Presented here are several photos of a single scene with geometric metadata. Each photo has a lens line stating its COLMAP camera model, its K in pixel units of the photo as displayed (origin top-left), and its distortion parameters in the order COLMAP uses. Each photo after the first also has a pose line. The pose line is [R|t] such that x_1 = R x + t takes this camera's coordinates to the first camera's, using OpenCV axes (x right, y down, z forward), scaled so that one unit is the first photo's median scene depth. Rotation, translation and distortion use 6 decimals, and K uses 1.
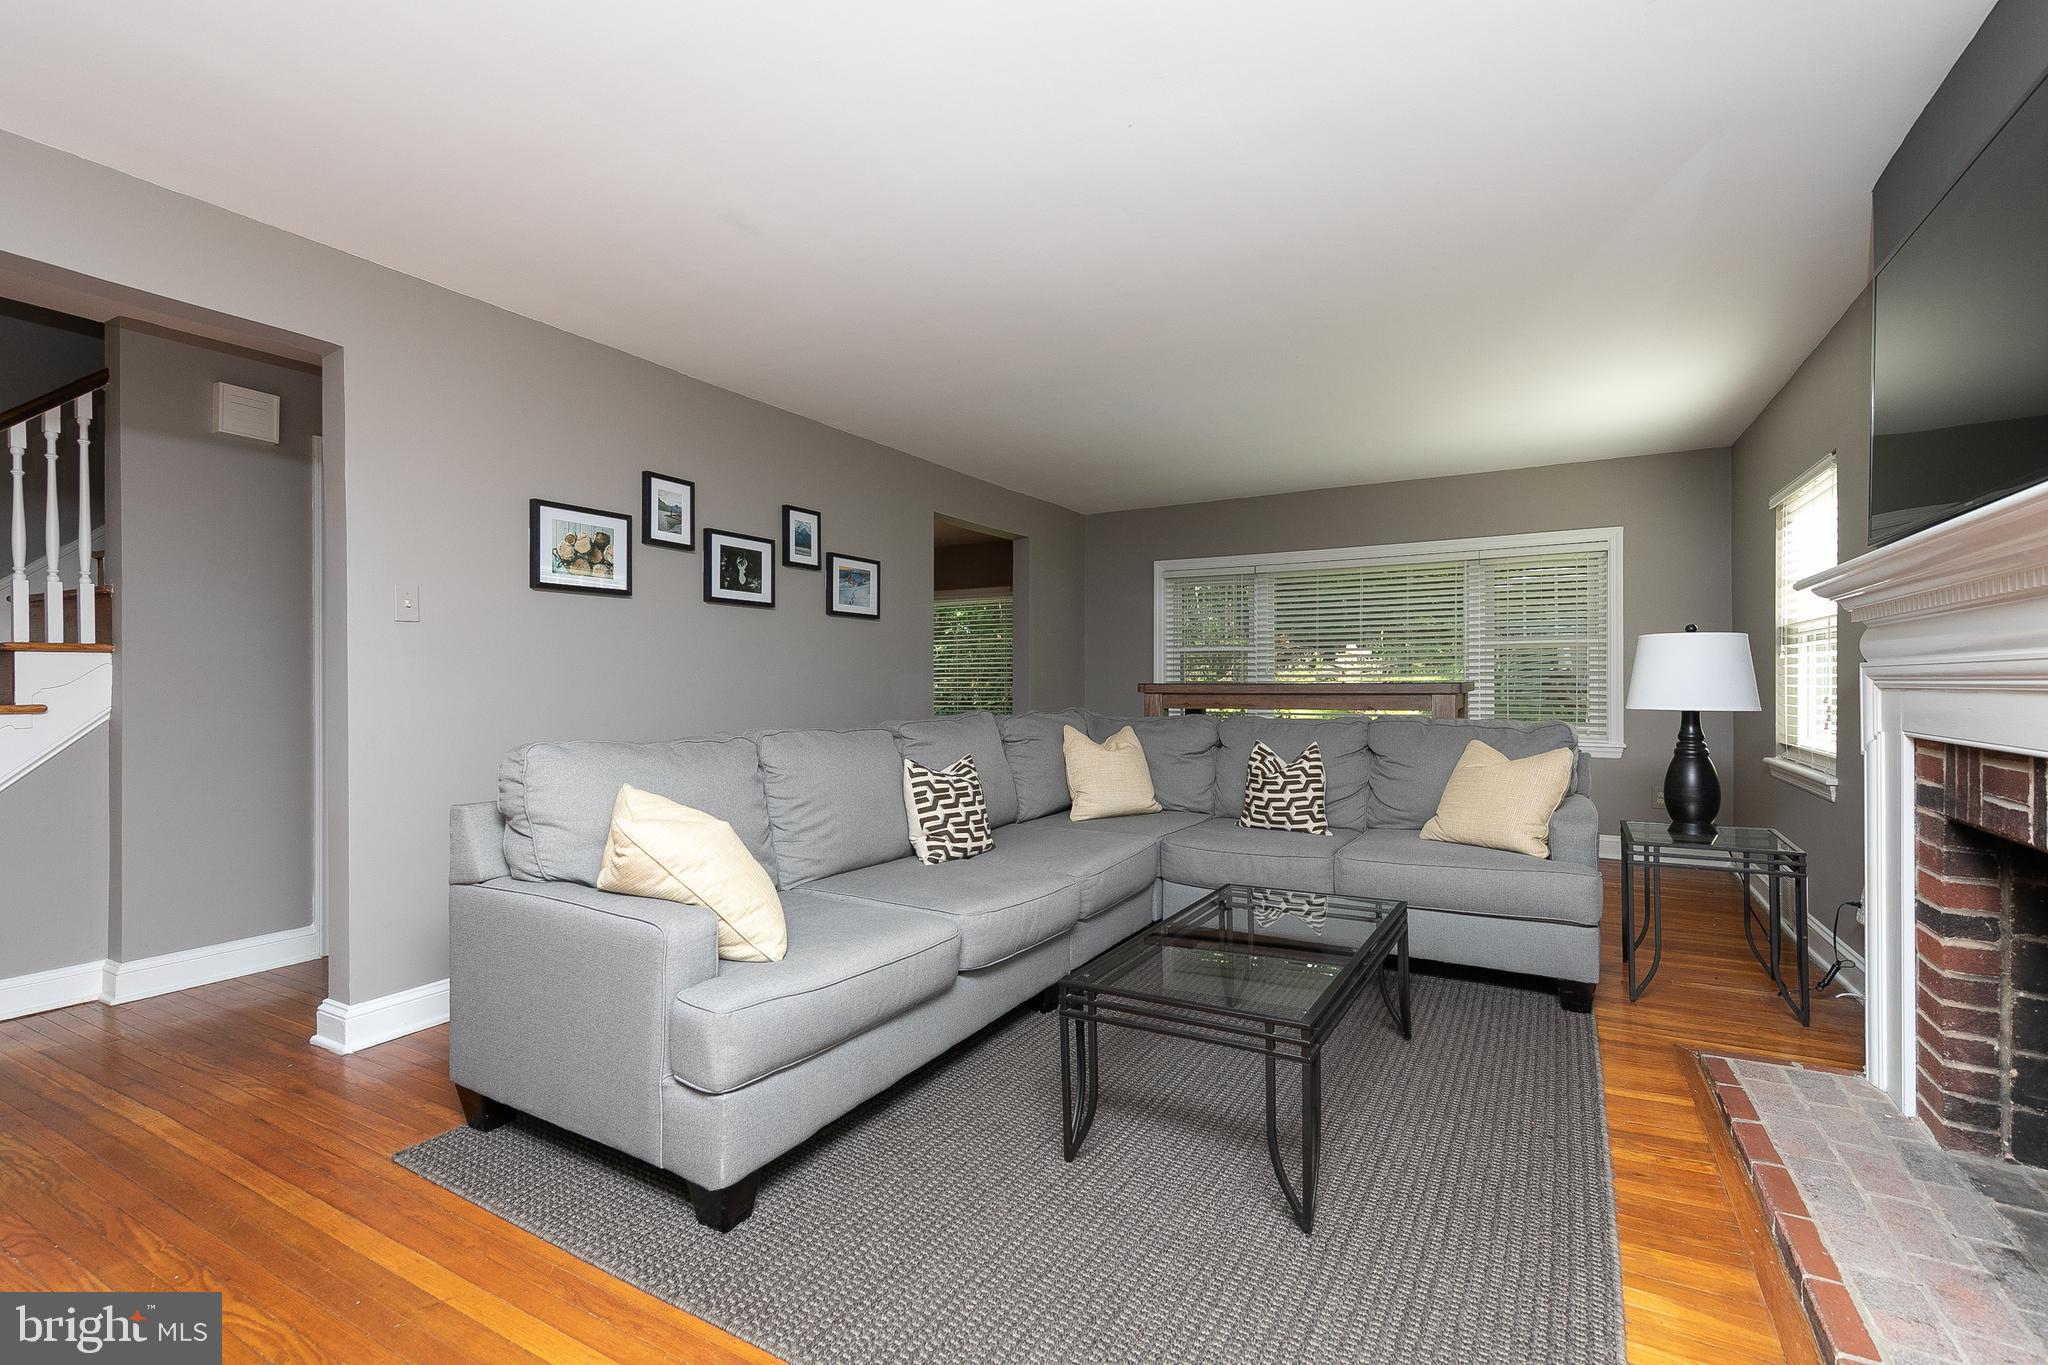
lens RADIAL K [[926.9, 0, 1035.9], [0, 926.9, 678.8], [0, 0, 1]] dist [0.009094, -0.001073]
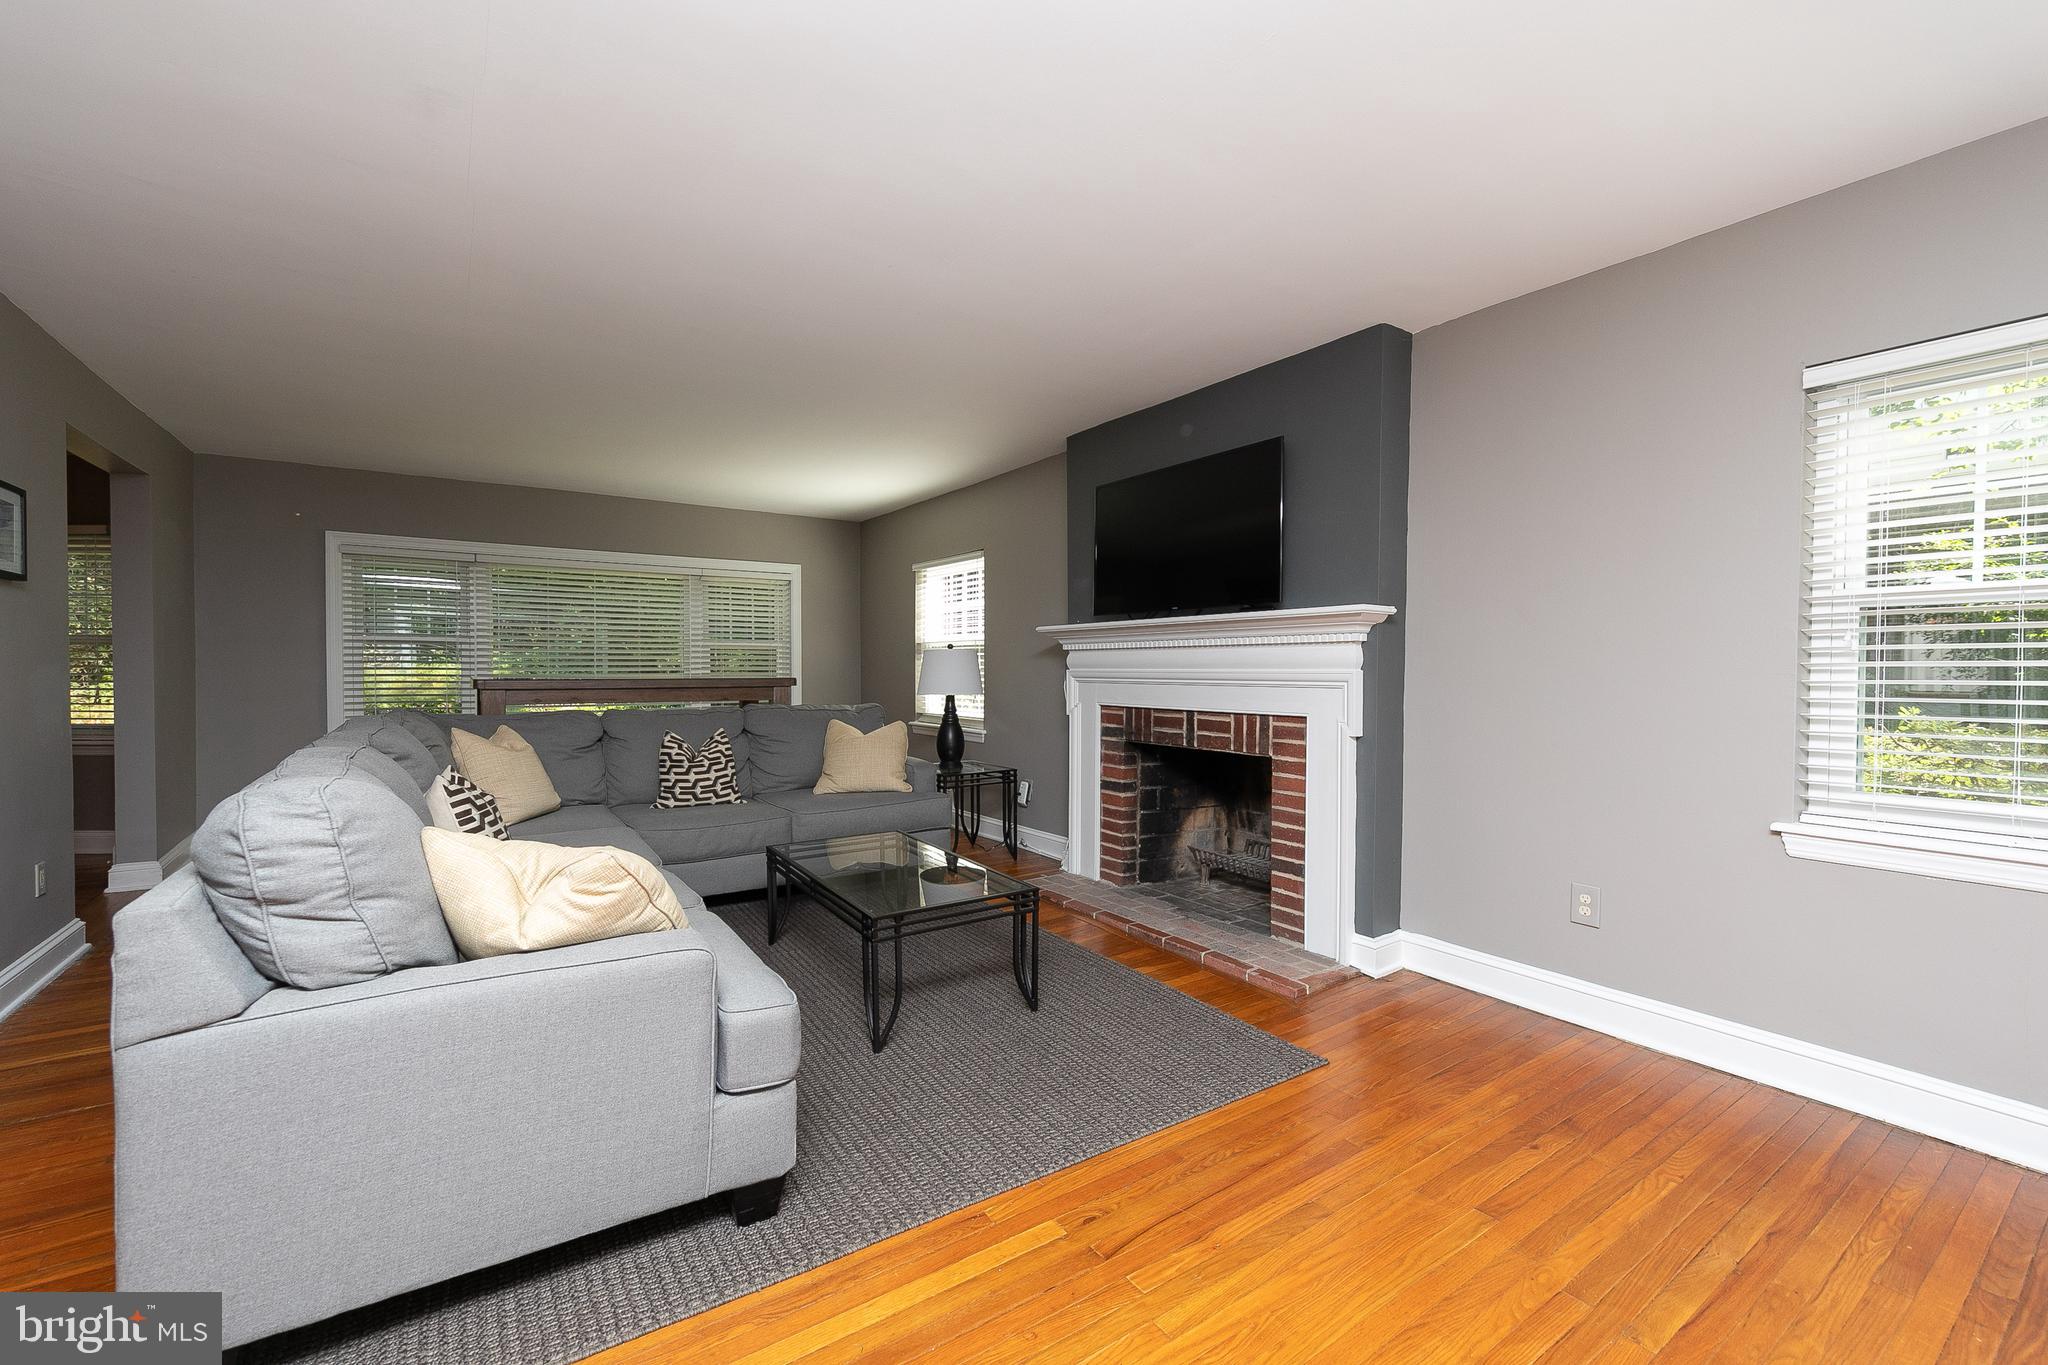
lens RADIAL K [[850.7, 0, 1038.0], [0, 850.7, 678.1], [0, 0, 1]] dist [0.003593, 0.000119]
pose [[0.439796, -0.006511, 0.898074, -0.618213], [-0.006996, 0.999919, 0.010675, -0.014027], [-0.898070, -0.010978, 0.439715, 0.182754]]
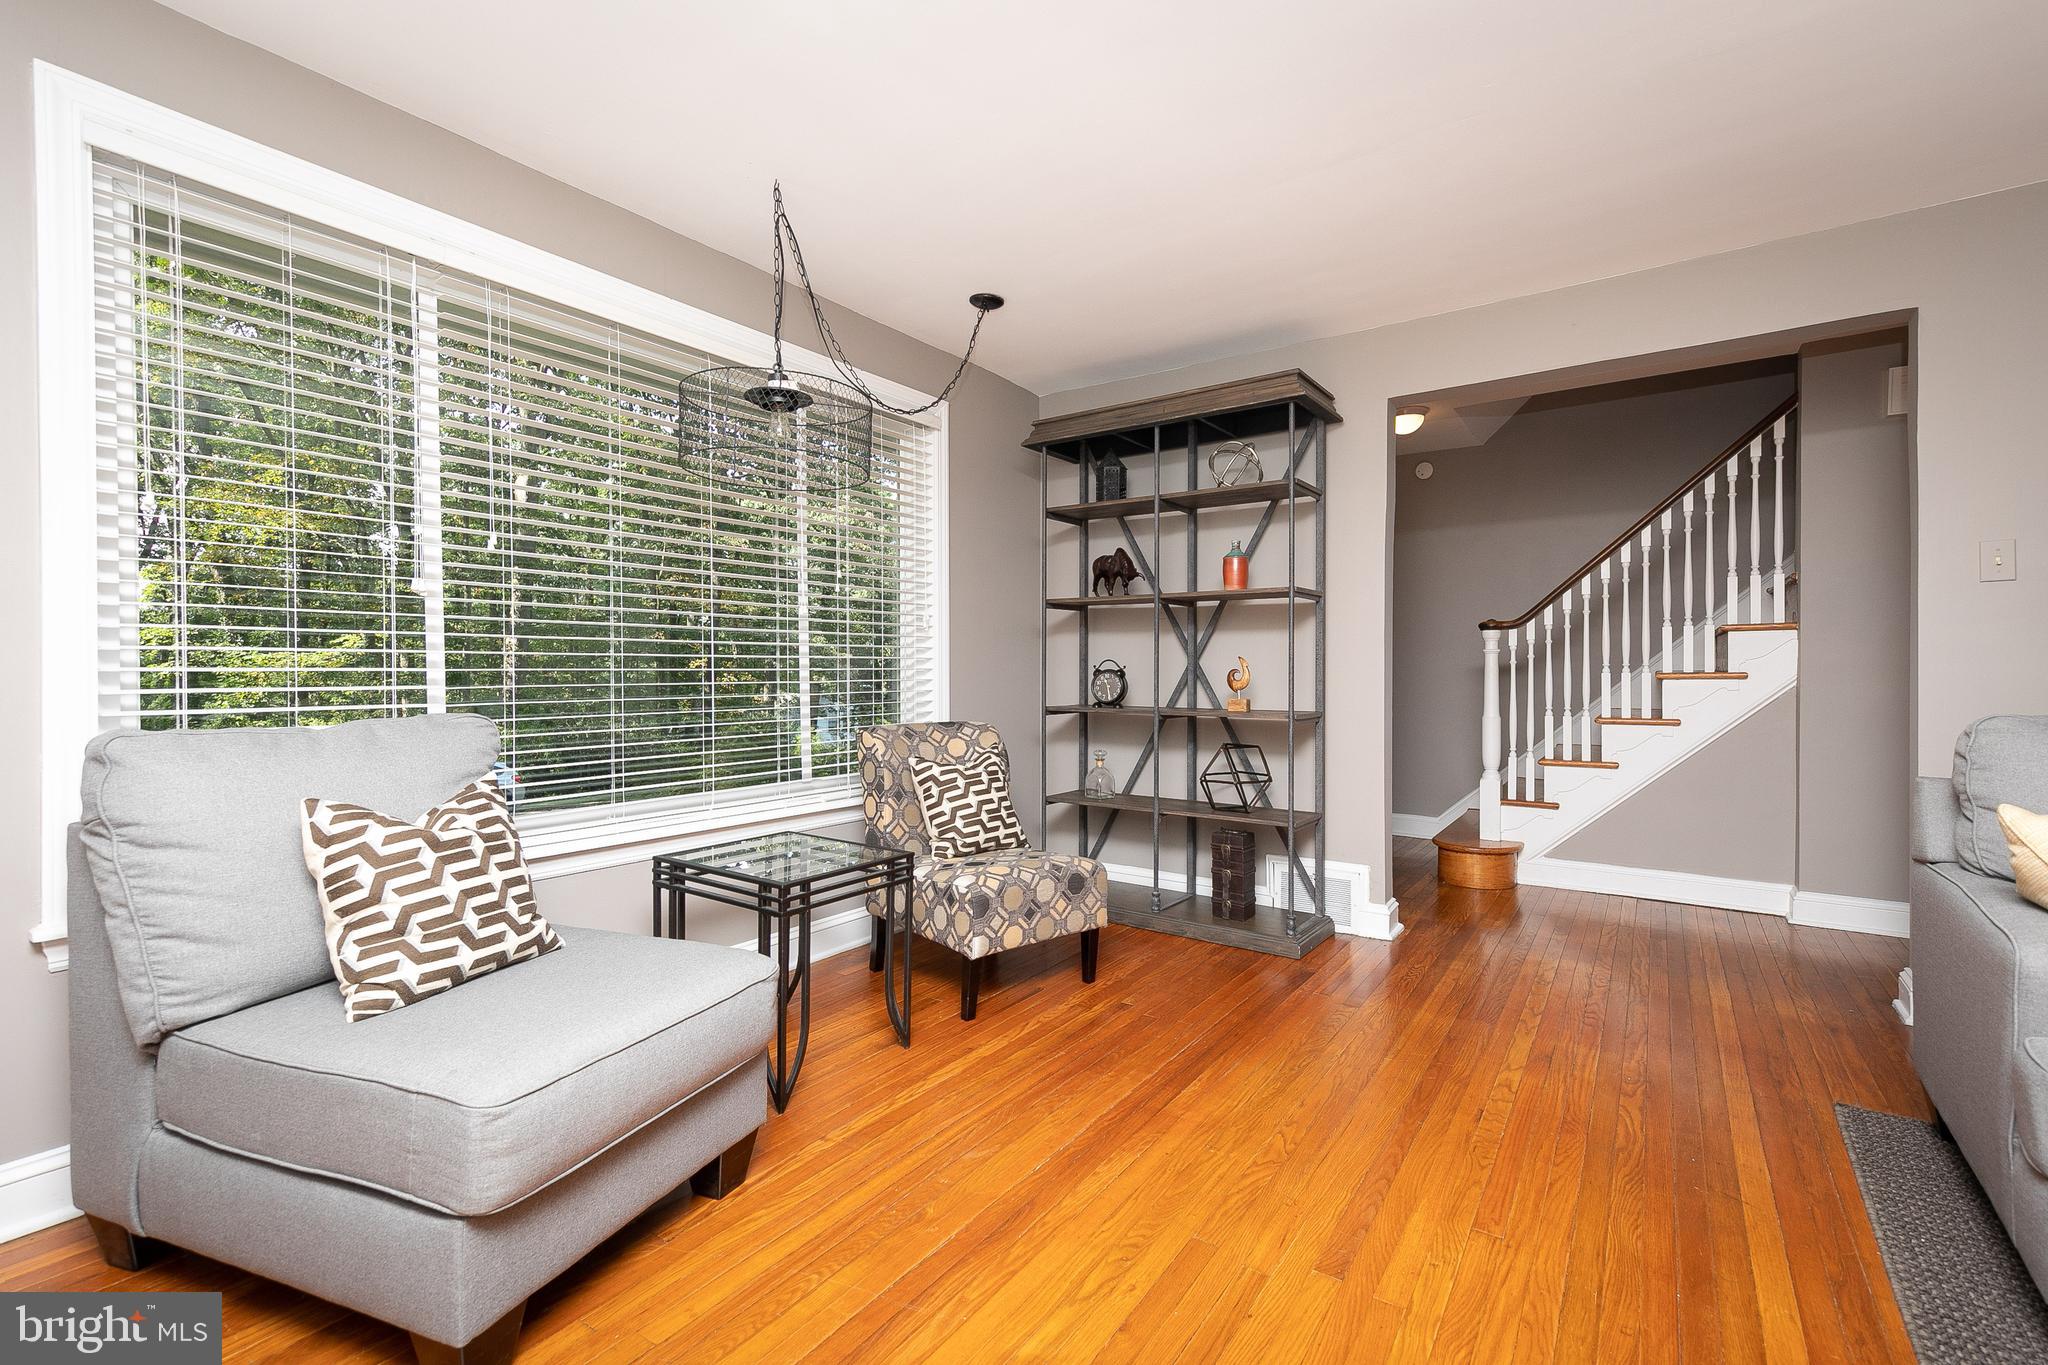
lens RADIAL K [[926.9, 0, 1023.7], [0, 926.9, 677.8], [0, 0, 1]] dist [0.009094, -0.001073]
pose [[-0.095354, 0.013594, -0.995351, 0.291680], [0.005428, 0.999899, 0.013136, 0.012454], [0.995429, -0.004150, -0.095418, 0.132660]]
